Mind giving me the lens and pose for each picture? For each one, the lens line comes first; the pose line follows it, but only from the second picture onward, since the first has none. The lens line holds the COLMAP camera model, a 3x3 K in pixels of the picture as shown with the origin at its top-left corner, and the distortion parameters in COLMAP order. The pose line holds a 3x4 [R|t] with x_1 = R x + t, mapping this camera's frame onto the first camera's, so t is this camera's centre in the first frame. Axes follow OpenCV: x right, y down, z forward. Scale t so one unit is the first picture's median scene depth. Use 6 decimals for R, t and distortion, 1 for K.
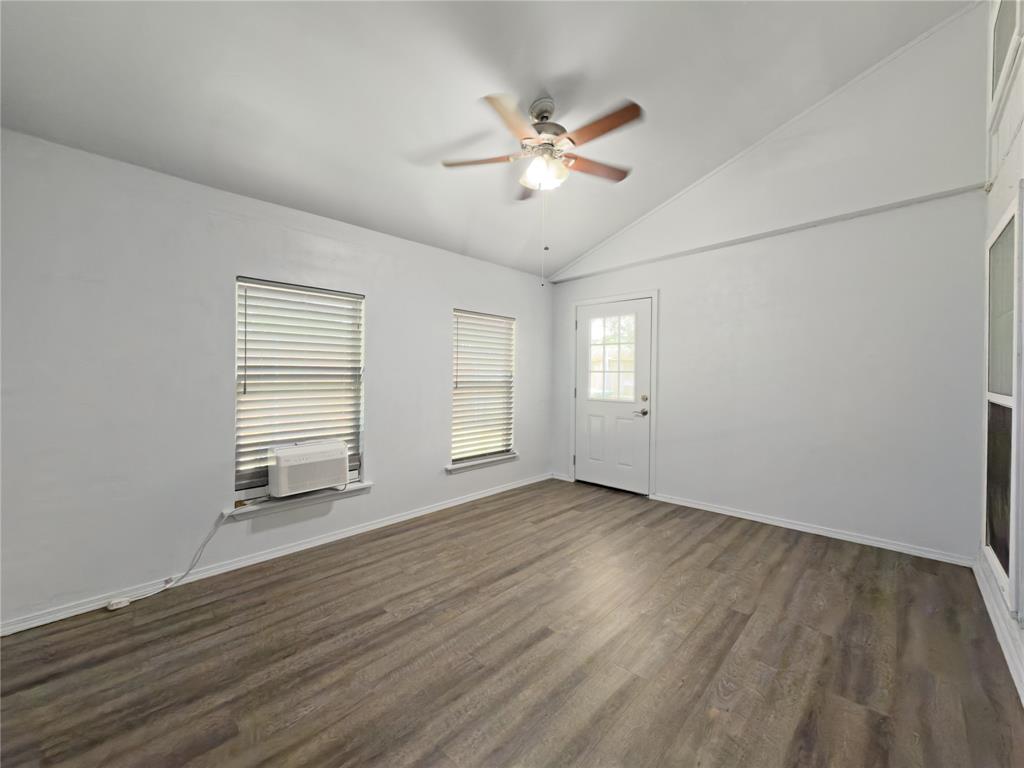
lens RADIAL K [[428.6, 0, 508.7], [0, 428.6, 373.3], [0, 0, 1]] dist [-0.004227, -0.000350]
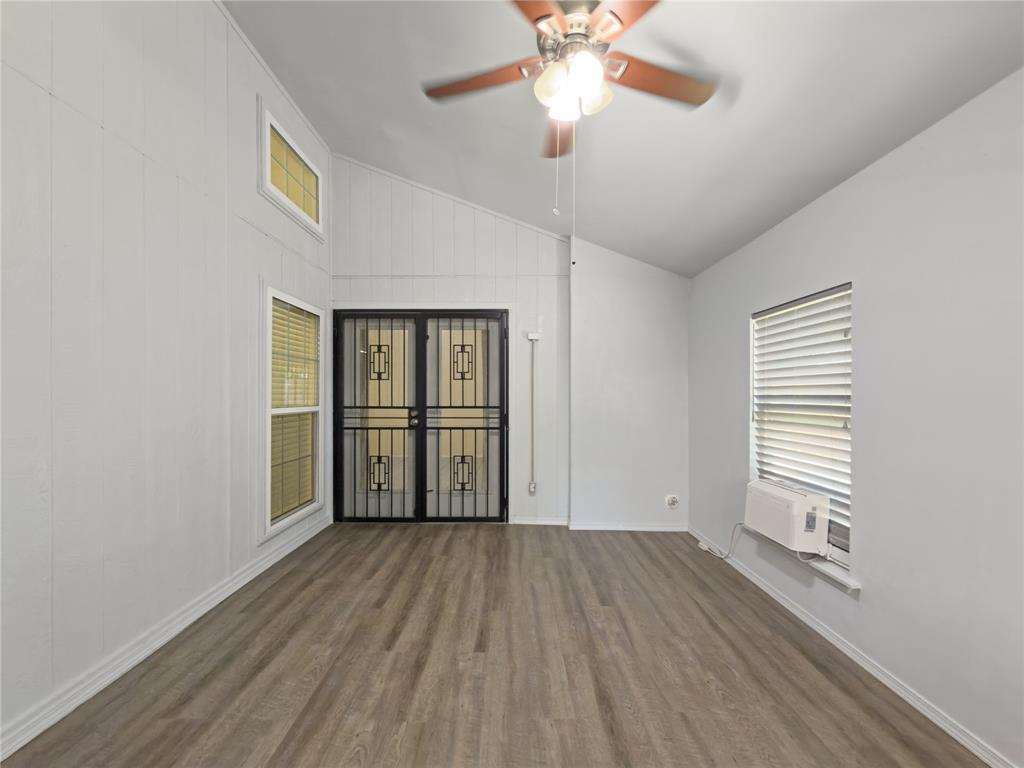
lens RADIAL K [[428.6, 0, 510.5], [0, 428.6, 390.3], [0, 0, 1]] dist [-0.004227, -0.000350]
pose [[-0.740702, -0.020377, -0.671524, 0.719636], [-0.013606, 0.999790, -0.015331, -0.006968], [0.671696, -0.002219, -0.740824, 1.758120]]
